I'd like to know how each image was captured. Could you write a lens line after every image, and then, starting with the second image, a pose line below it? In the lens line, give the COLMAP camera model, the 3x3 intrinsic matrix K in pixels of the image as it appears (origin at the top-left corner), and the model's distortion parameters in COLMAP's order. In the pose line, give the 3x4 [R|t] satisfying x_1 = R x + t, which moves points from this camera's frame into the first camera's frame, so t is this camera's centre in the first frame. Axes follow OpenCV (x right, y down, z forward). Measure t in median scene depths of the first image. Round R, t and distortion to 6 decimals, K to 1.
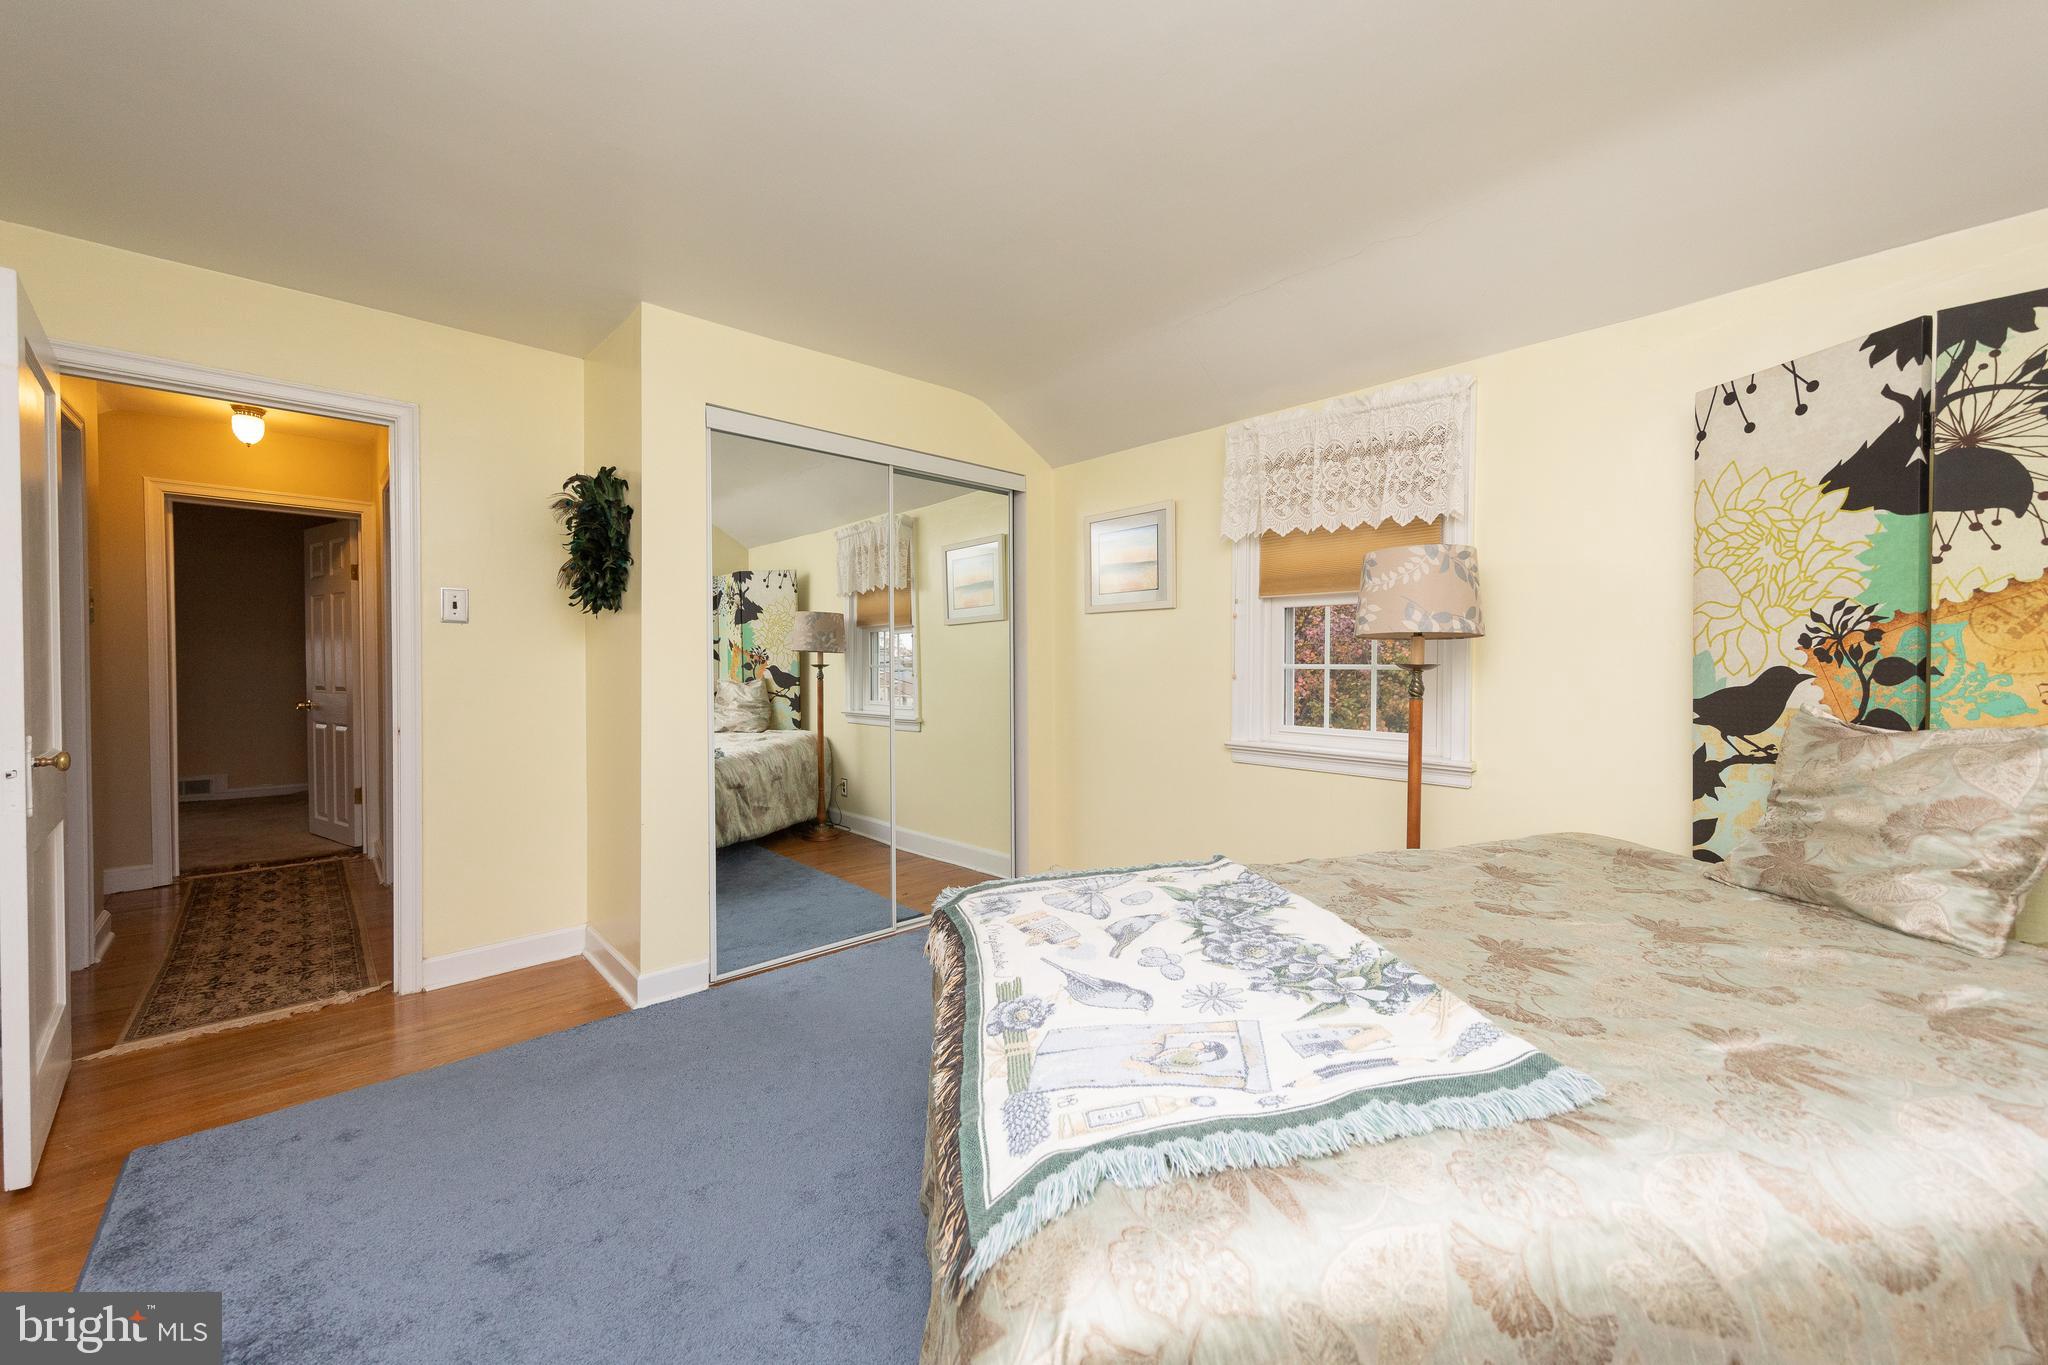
lens RADIAL K [[791.3, 0, 1037.7], [0, 791.3, 678.3], [0, 0, 1]] dist [0.006647, -0.000506]
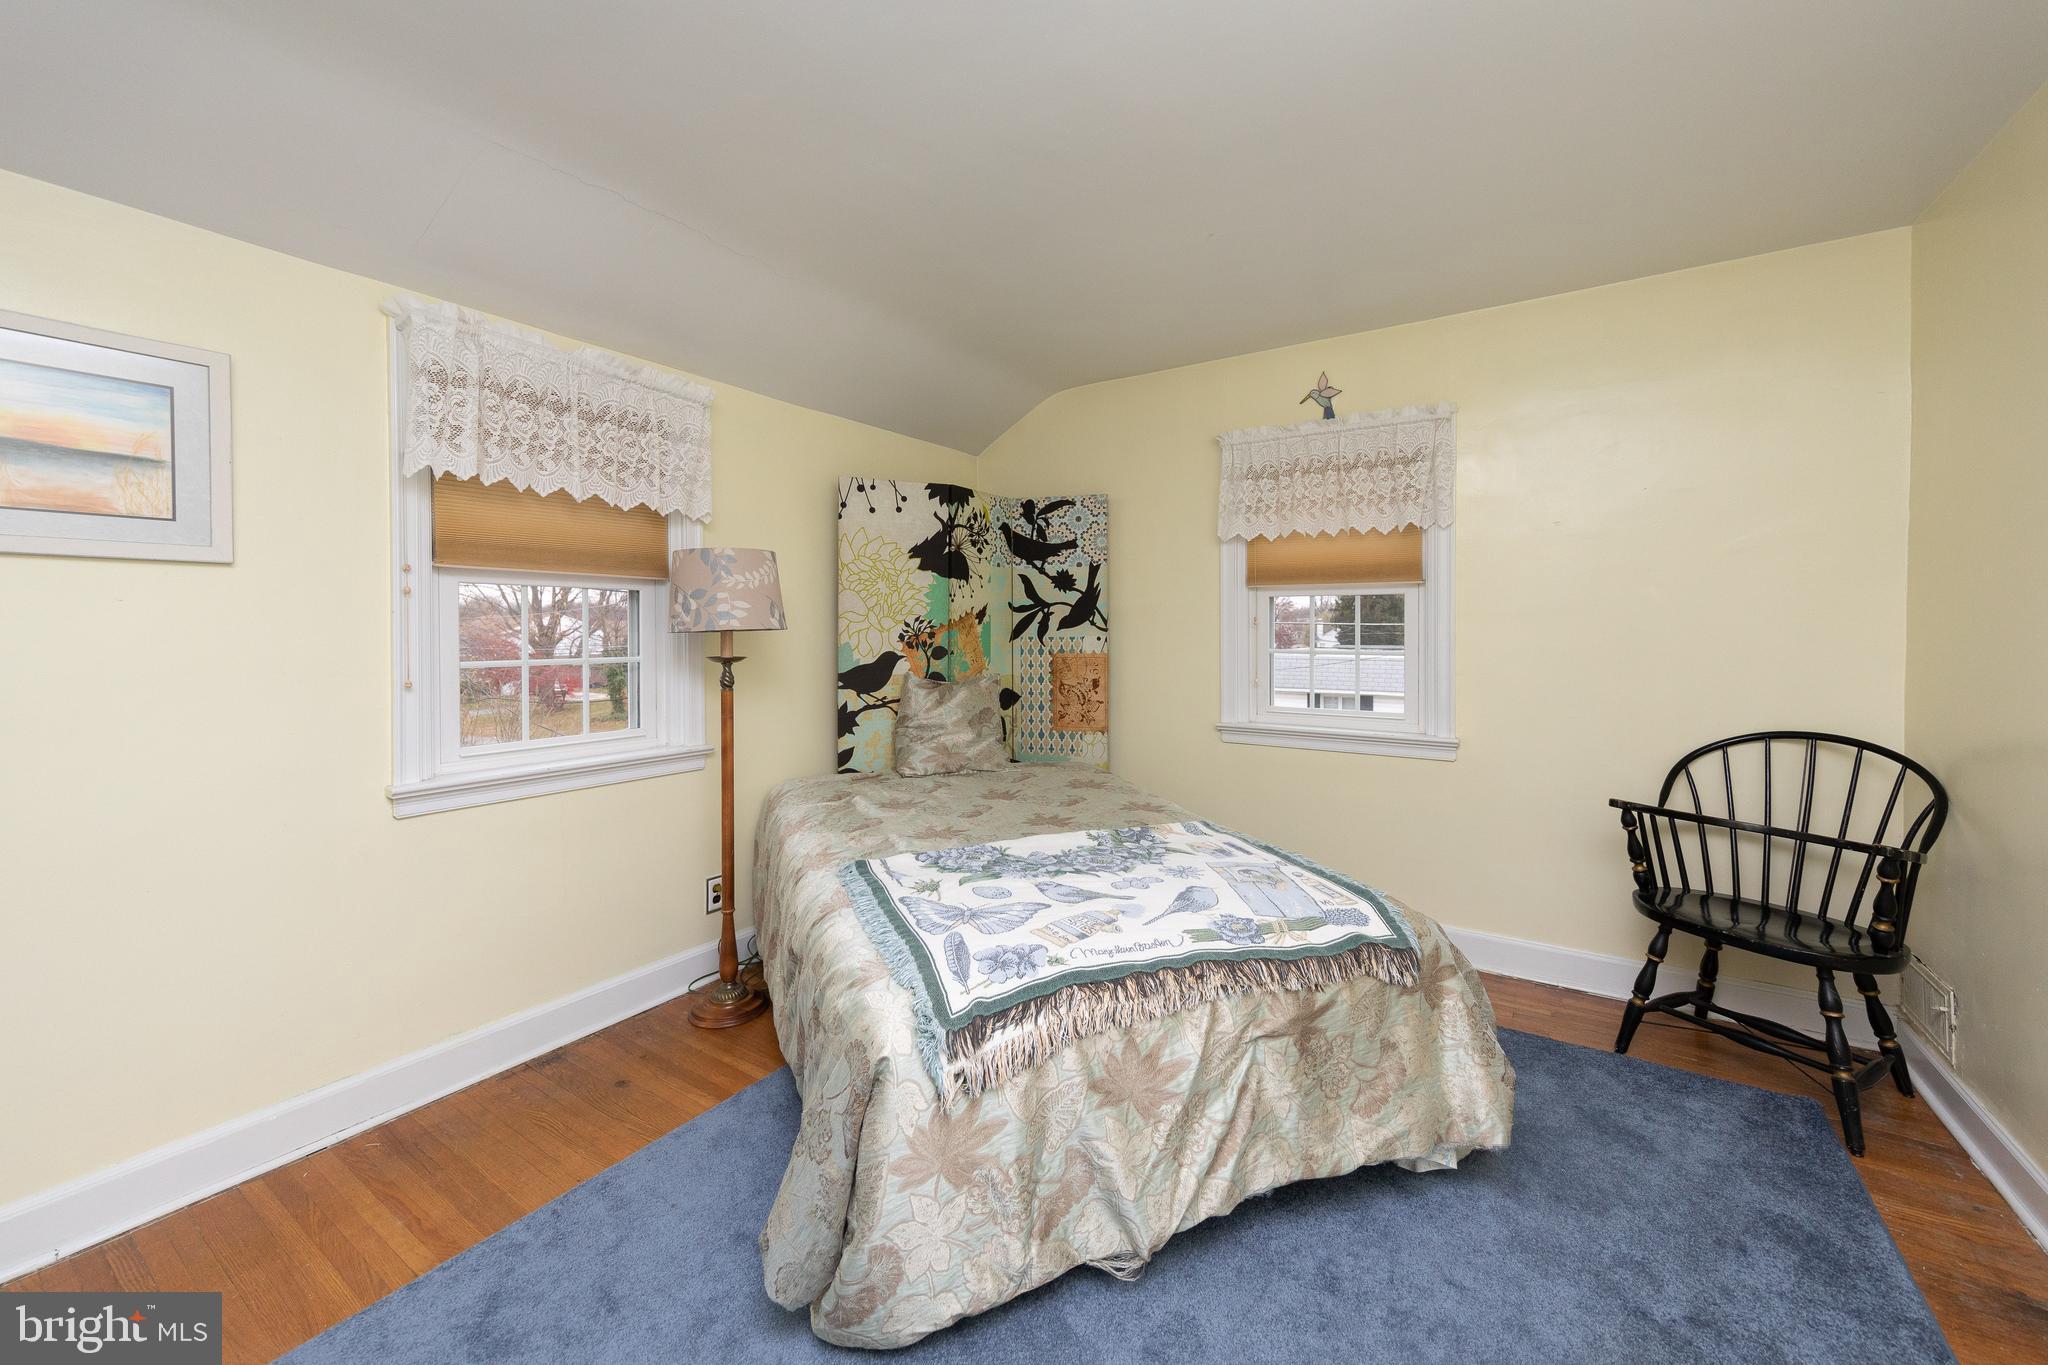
lens RADIAL K [[813.3, 0, 1024.2], [0, 813.3, 631.2], [0, 0, 1]] dist [0.007156, -0.000628]
pose [[-0.249976, -0.010046, 0.968200, -0.910069], [0.016280, 0.999761, 0.014576, -0.083358], [-0.968115, 0.019406, -0.249753, 1.196062]]
